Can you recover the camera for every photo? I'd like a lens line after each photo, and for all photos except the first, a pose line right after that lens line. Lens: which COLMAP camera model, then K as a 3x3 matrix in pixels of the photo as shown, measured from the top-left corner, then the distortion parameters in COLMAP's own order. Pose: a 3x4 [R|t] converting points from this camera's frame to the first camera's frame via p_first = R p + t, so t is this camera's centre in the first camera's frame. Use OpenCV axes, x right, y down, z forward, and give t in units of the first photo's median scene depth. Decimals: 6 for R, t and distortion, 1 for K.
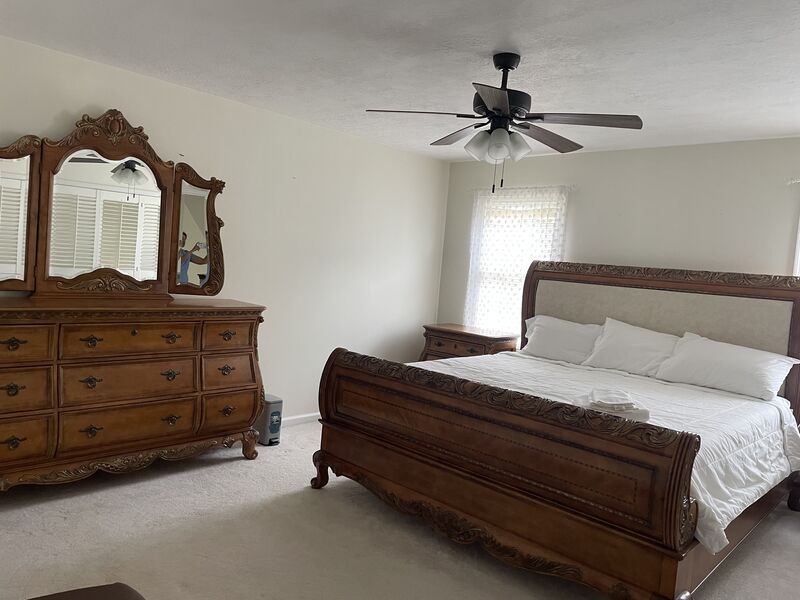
lens RADIAL K [[608.6, 0, 397.8], [0, 608.6, 292.7], [0, 0, 1]] dist [0.076132, -0.089442]
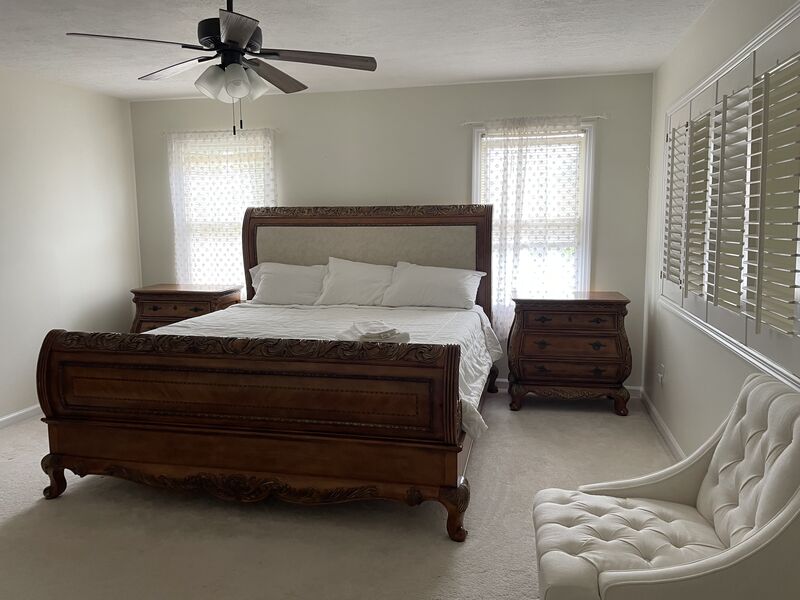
lens RADIAL K [[608.6, 0, 406.1], [0, 608.6, 296.8], [0, 0, 1]] dist [0.076132, -0.089442]
pose [[0.853792, -0.149007, 0.498835, -0.108944], [0.102631, 0.987536, 0.119326, -0.004573], [-0.510399, -0.050683, 0.858443, 0.045670]]
